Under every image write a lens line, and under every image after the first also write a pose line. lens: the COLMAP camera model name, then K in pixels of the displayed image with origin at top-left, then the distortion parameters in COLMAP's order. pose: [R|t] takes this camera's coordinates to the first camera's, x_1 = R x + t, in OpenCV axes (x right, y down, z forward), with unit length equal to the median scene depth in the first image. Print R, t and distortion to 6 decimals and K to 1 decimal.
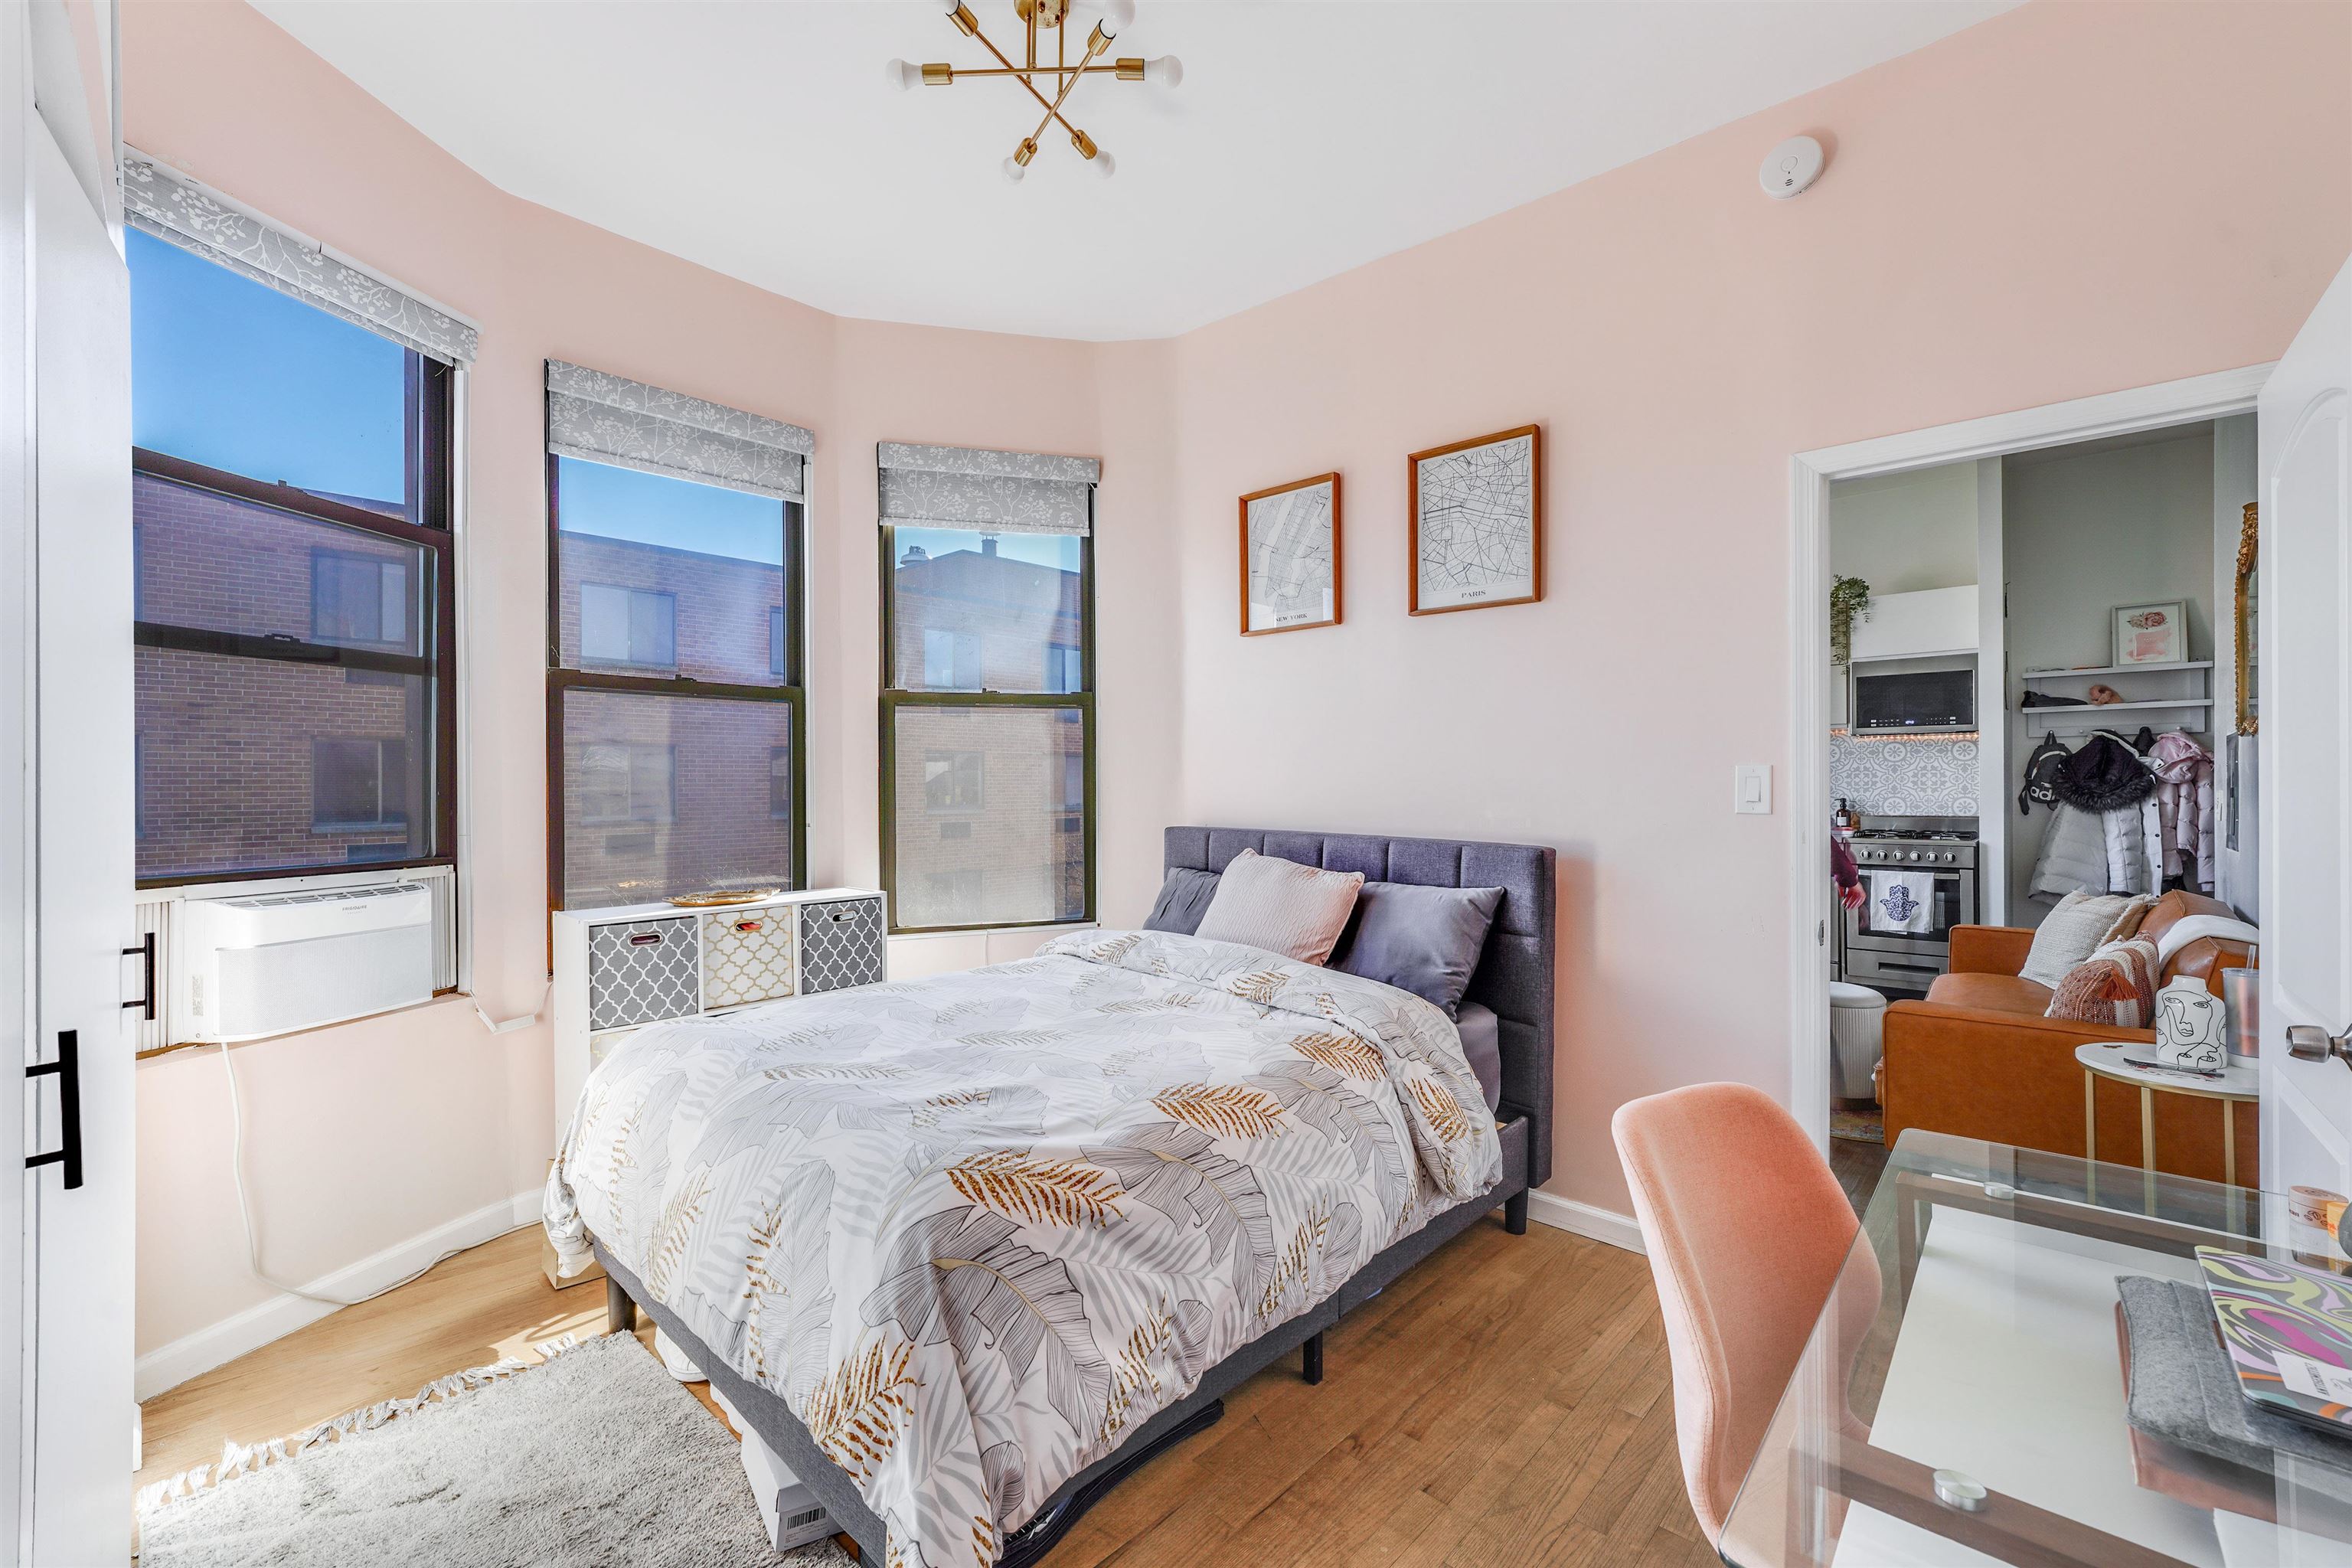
lens RADIAL K [[964.4, 0, 1168.4], [0, 964.4, 791.7], [0, 0, 1]] dist [-0.012025, 0.004569]
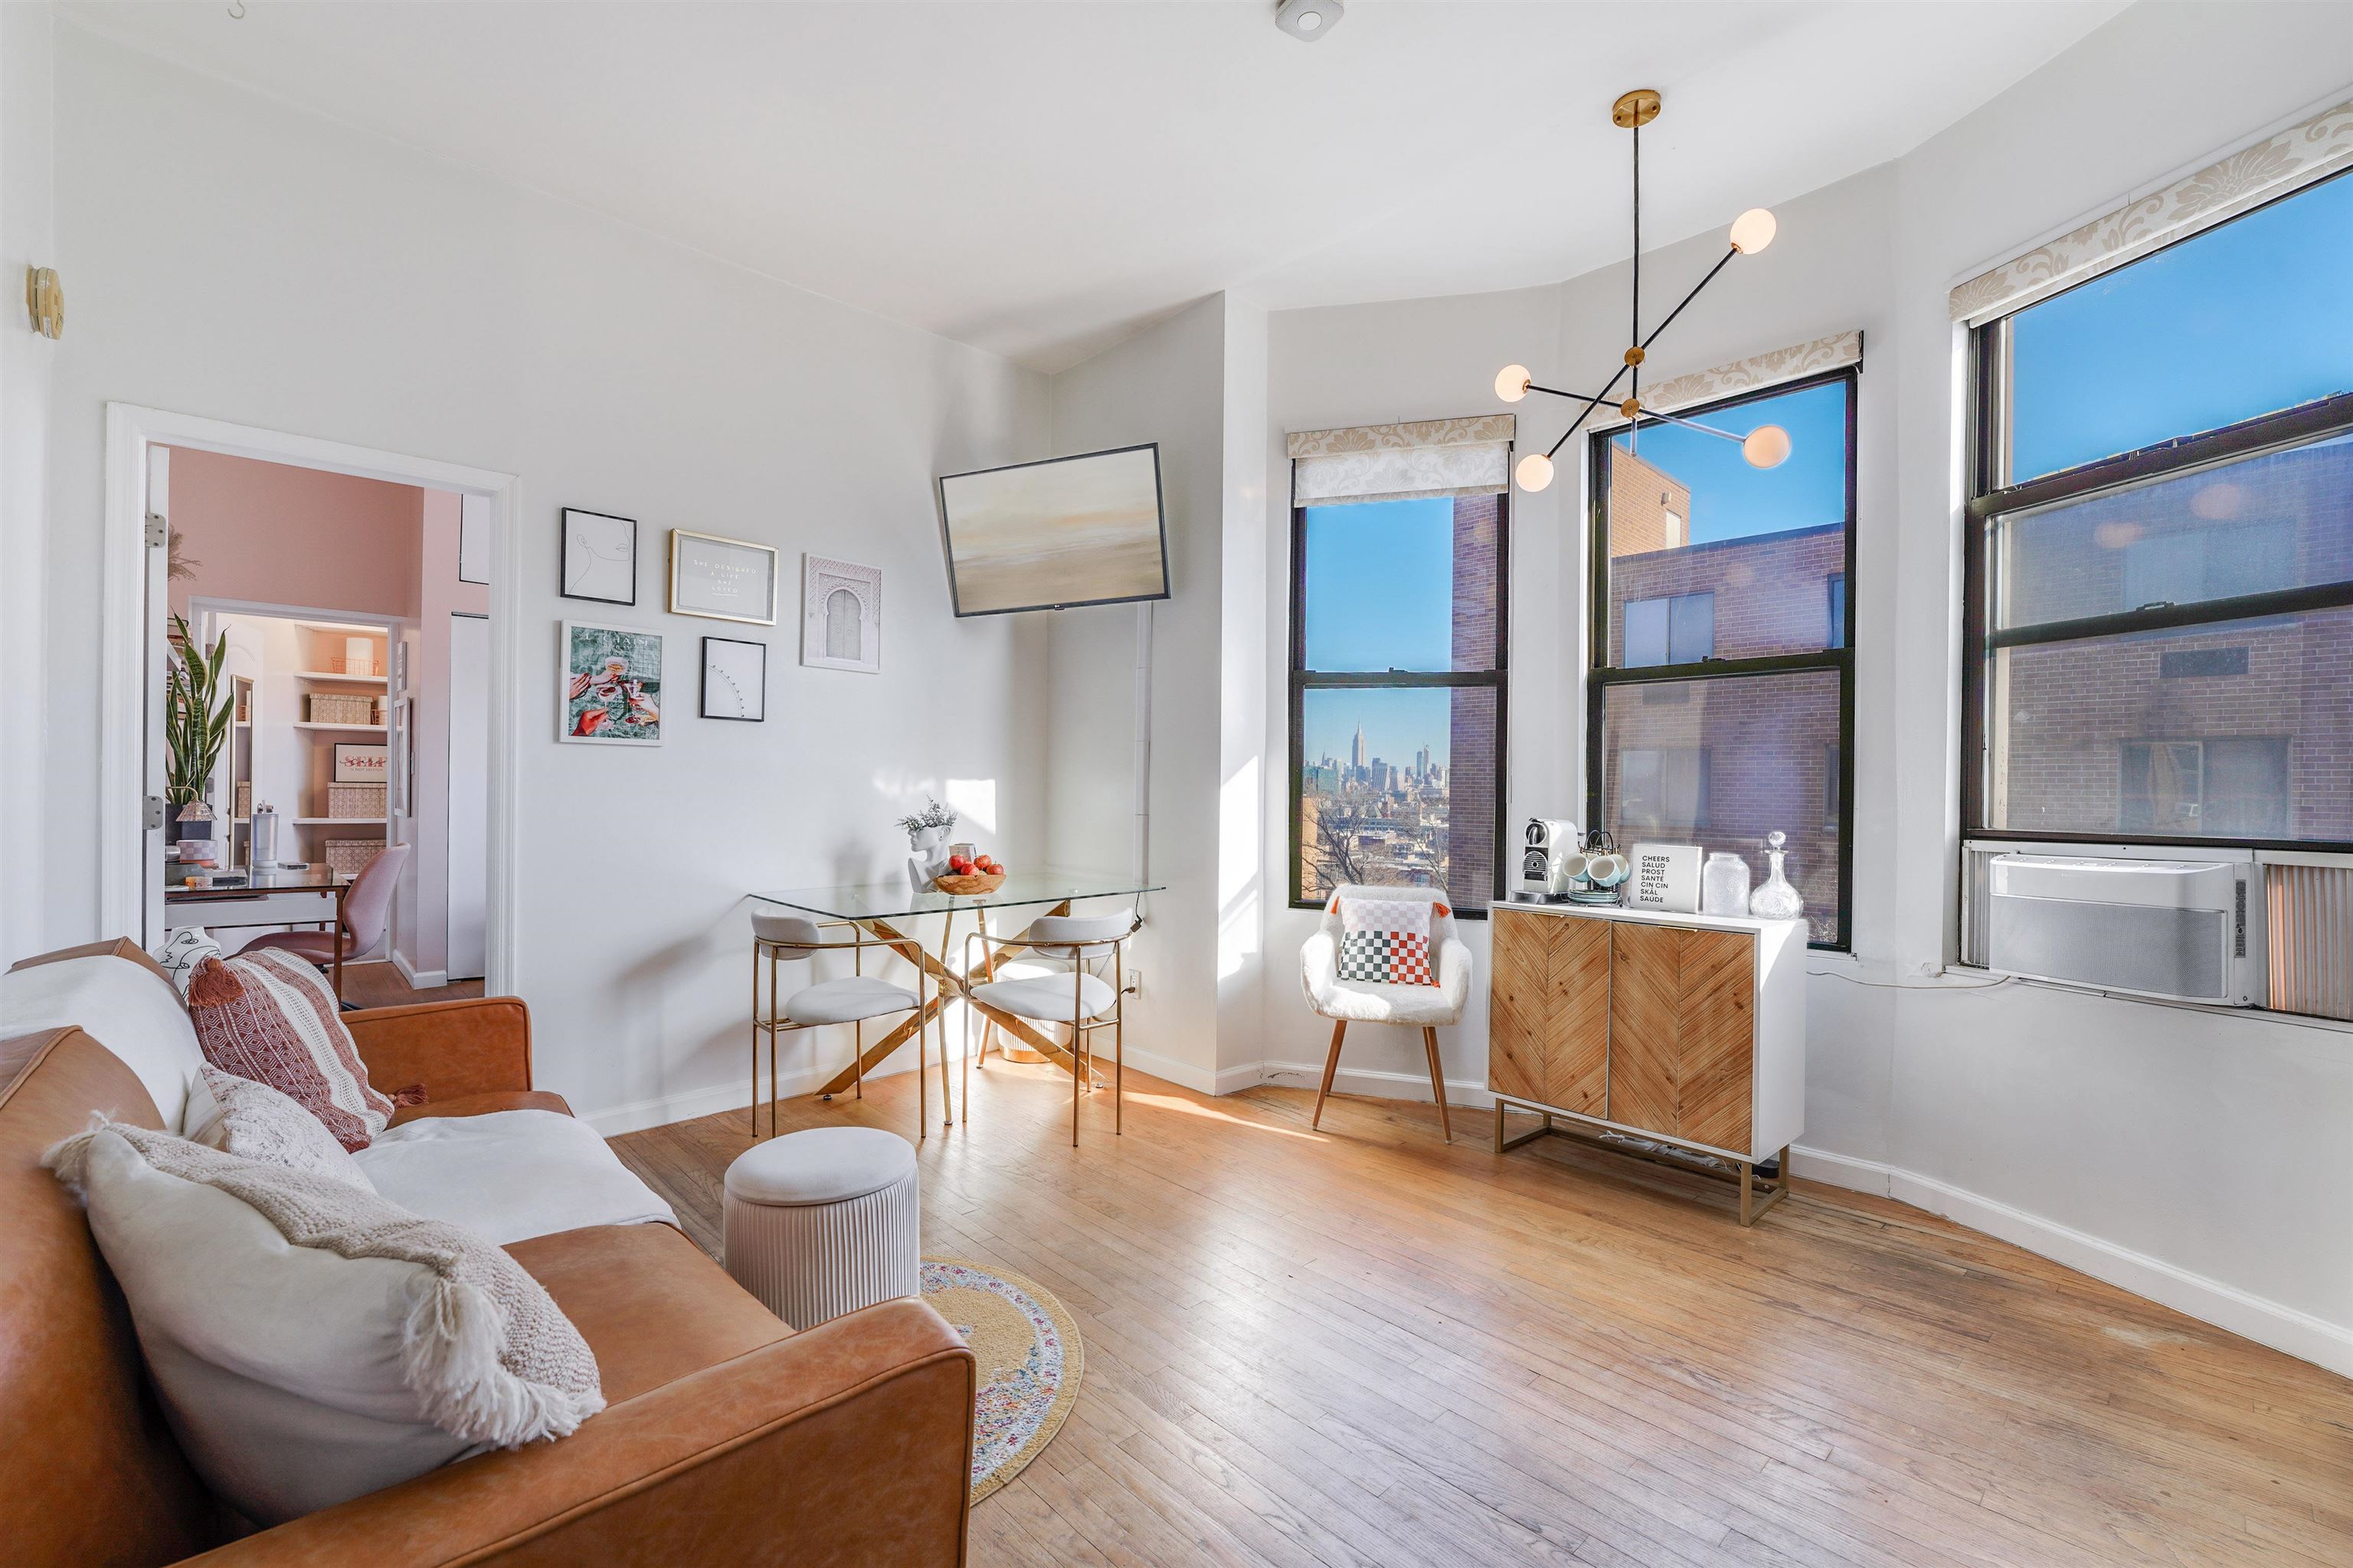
lens RADIAL K [[964.9, 0, 1184.2], [0, 964.9, 789.6], [0, 0, 1]] dist [-0.012025, 0.004569]
pose [[-0.039070, 0.010442, -0.999182, 0.834574], [-0.021096, 0.999714, 0.011272, 0.011849], [0.999014, 0.021519, -0.038839, 0.867532]]
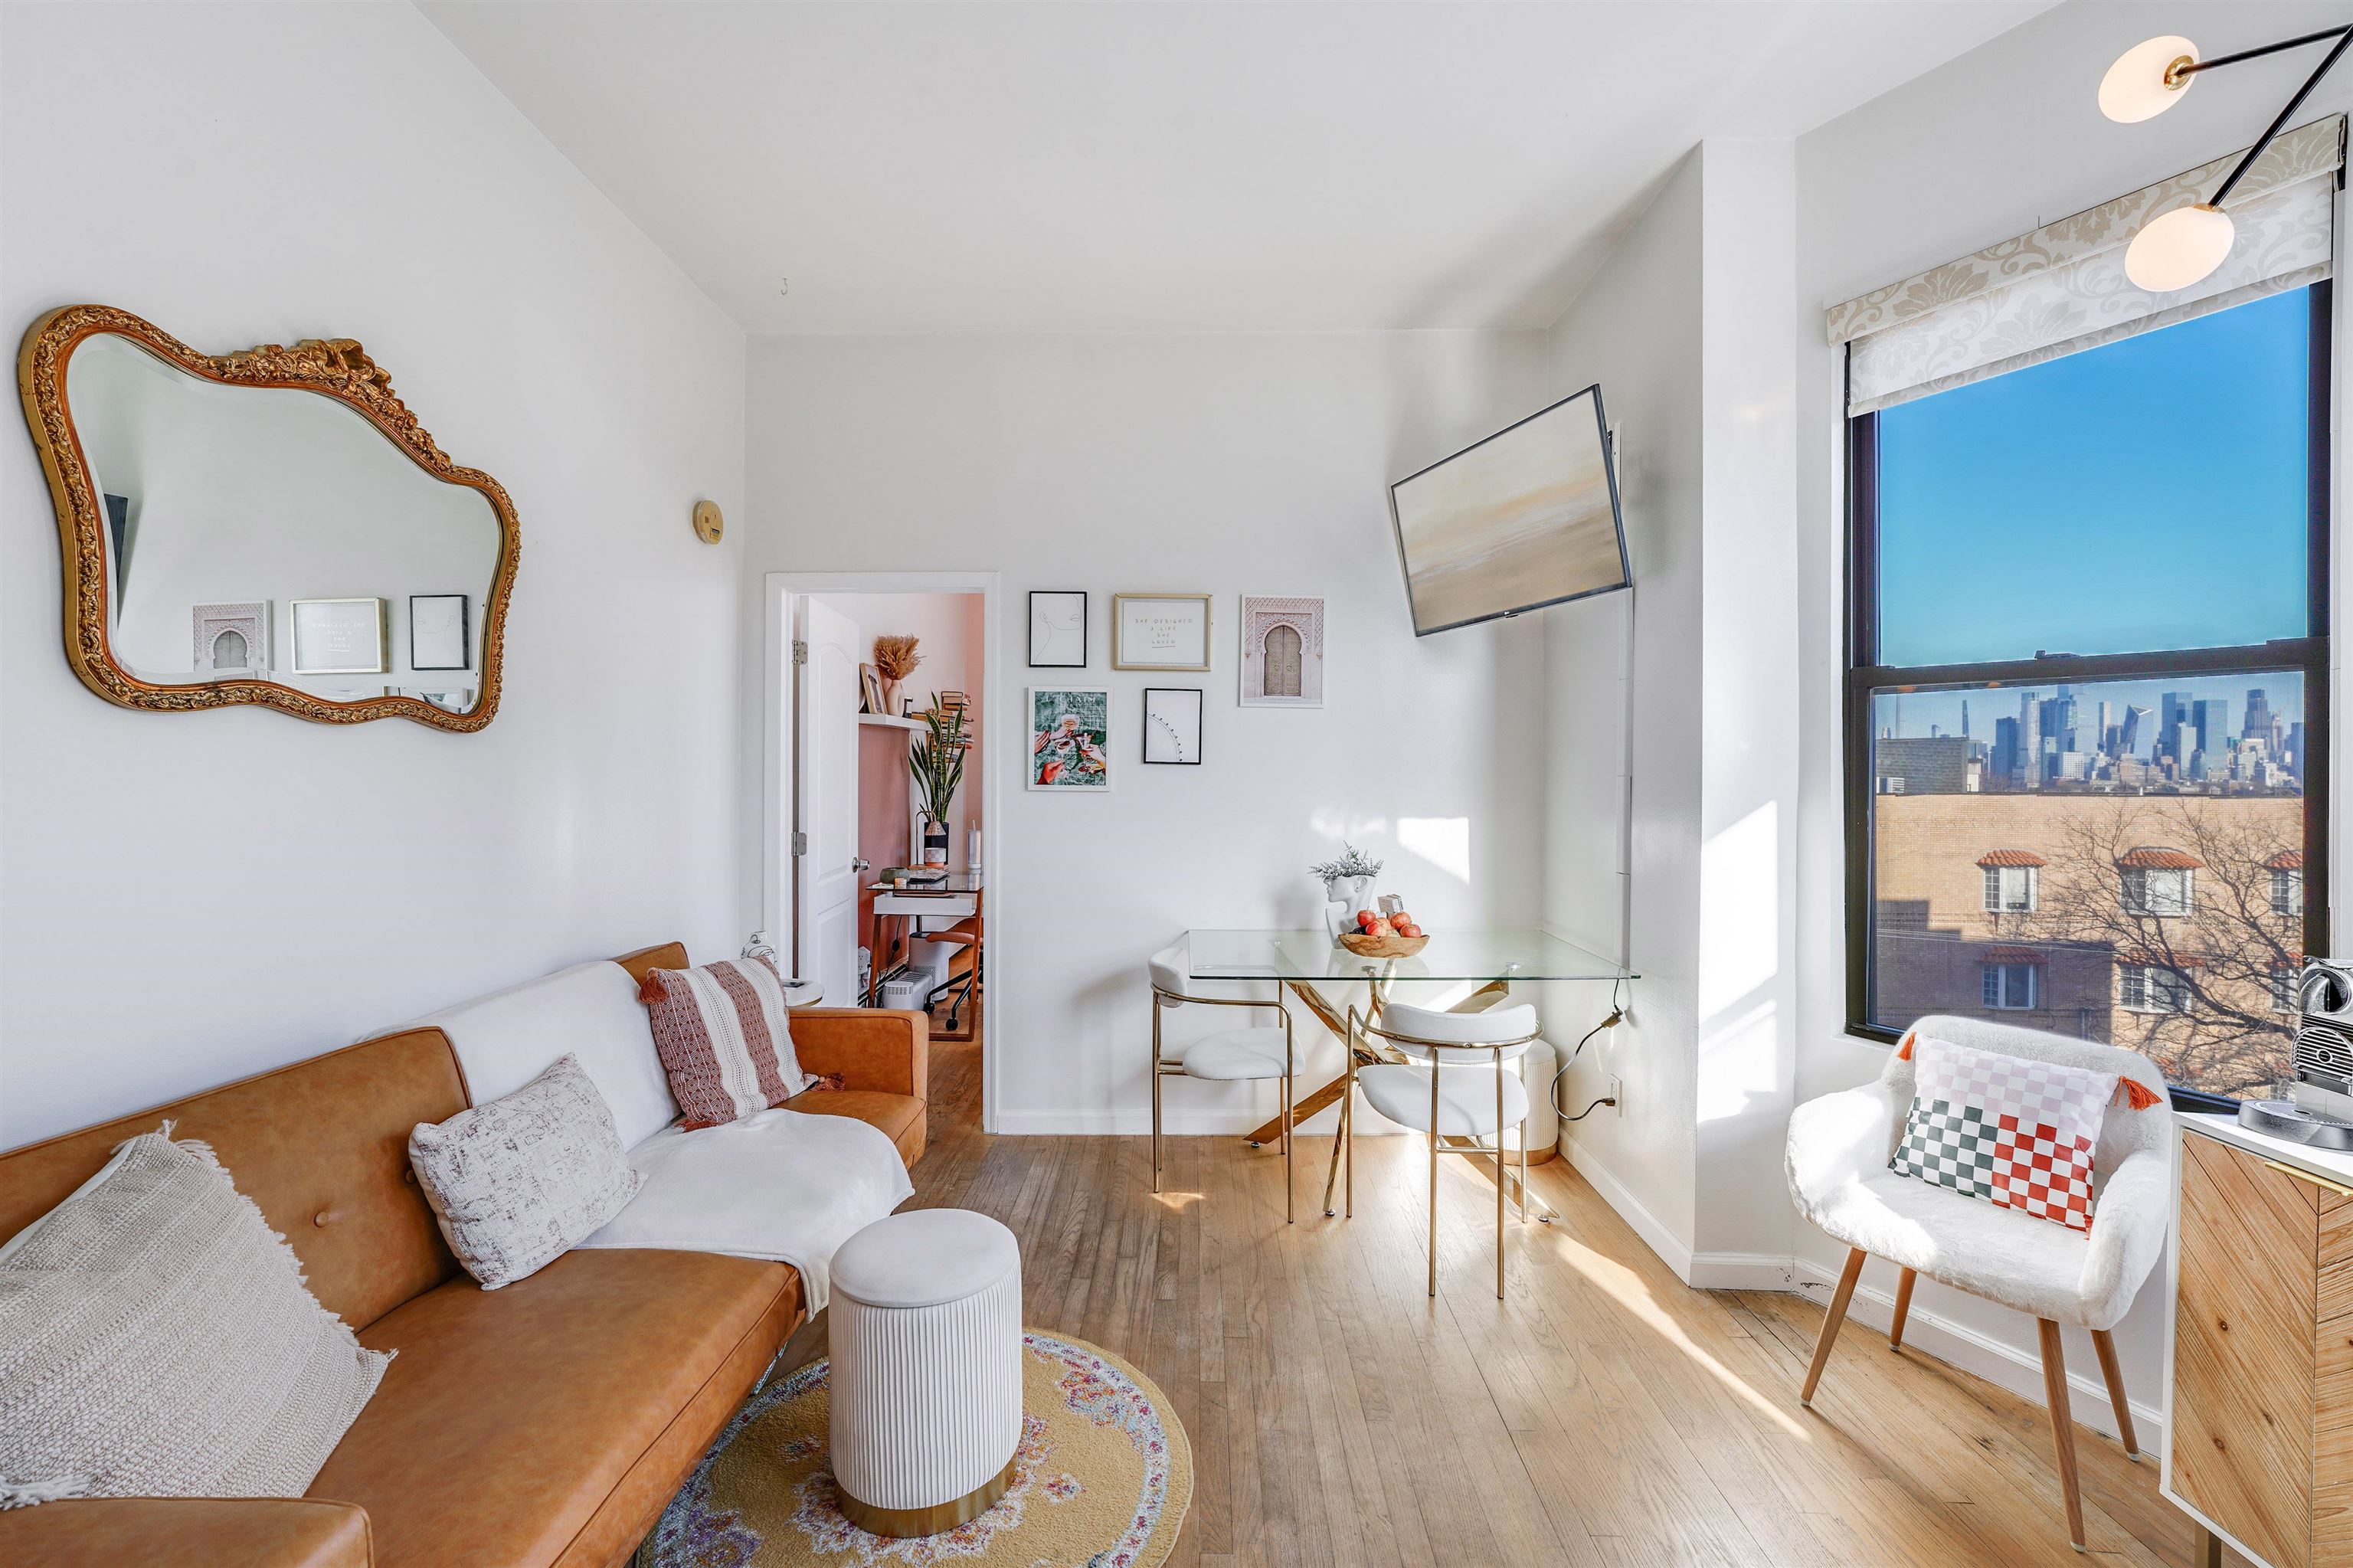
lens RADIAL K [[964.9, 0, 1167.2], [0, 964.9, 770.9], [0, 0, 1]] dist [-0.012025, 0.004569]
pose [[-0.733621, 0.002969, -0.679552, 0.671910], [-0.006921, 0.999906, 0.011841, -0.023555], [0.679523, 0.013390, -0.733532, 1.033758]]
